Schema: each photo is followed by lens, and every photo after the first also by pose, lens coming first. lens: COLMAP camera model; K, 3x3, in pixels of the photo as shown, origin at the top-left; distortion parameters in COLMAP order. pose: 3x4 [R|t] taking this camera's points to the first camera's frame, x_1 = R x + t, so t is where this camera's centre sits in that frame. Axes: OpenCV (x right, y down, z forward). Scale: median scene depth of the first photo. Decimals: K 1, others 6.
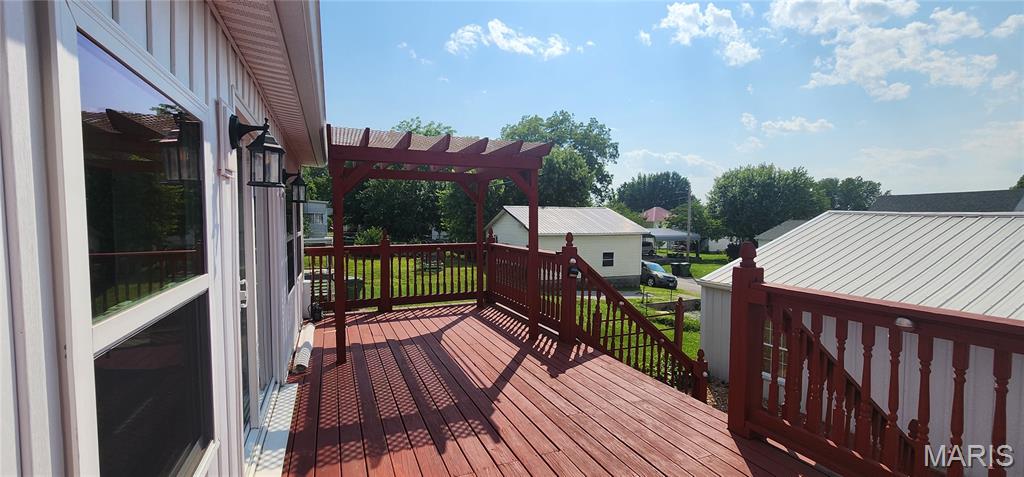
lens RADIAL K [[425.2, 0, 503.7], [0, 425.2, 237.7], [0, 0, 1]] dist [0.004474, -0.000006]
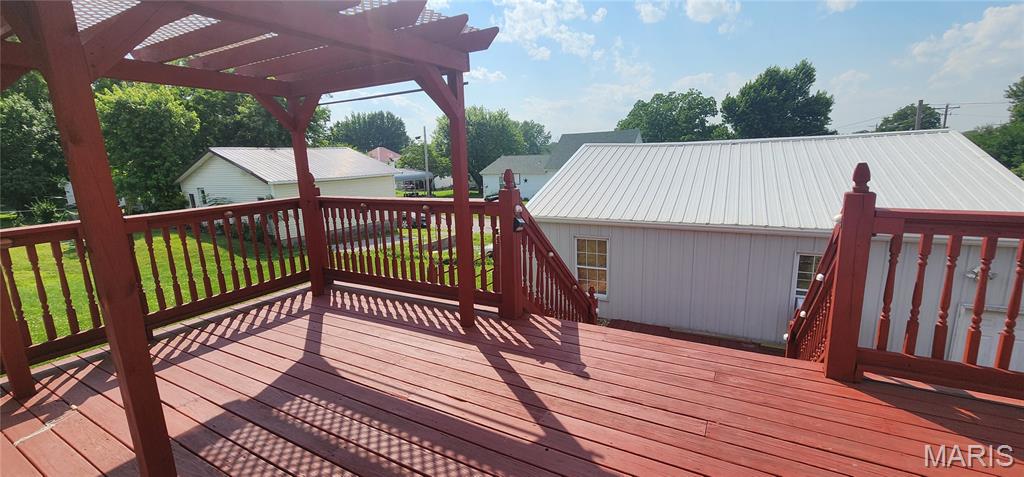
lens RADIAL K [[425.2, 0, 517.0], [0, 425.2, 240.2], [0, 0, 1]] dist [0.004474, -0.000006]
pose [[0.788625, -0.149553, 0.596409, -0.281325], [0.063745, 0.984629, 0.162613, -0.012047], [-0.611561, -0.090223, 0.786036, 0.428453]]
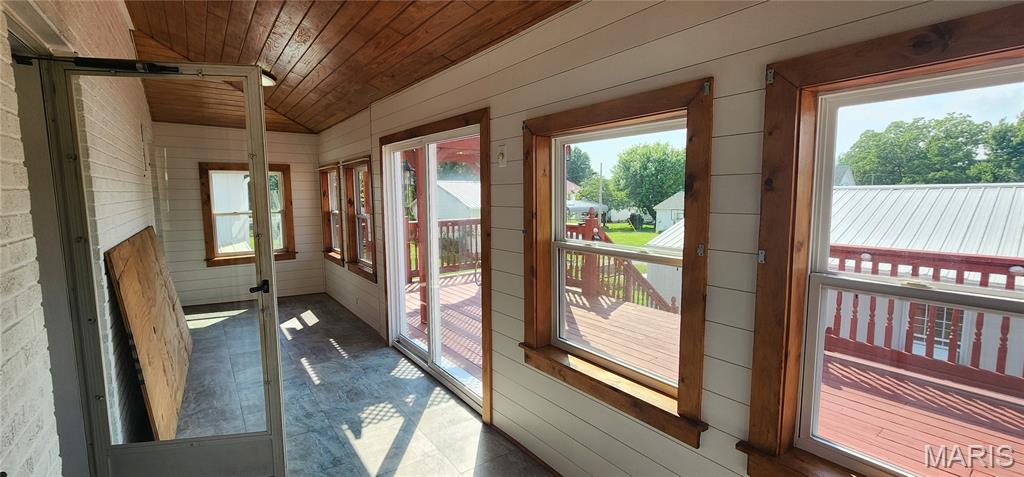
lens RADIAL K [[425.2, 0, 513.3], [0, 425.2, 237.0], [0, 0, 1]] dist [0.004474, -0.000006]
pose [[0.972211, -0.034771, 0.231508, -0.358768], [0.020777, 0.997822, 0.062613, -0.008275], [-0.233181, -0.056064, 0.970816, -0.148395]]
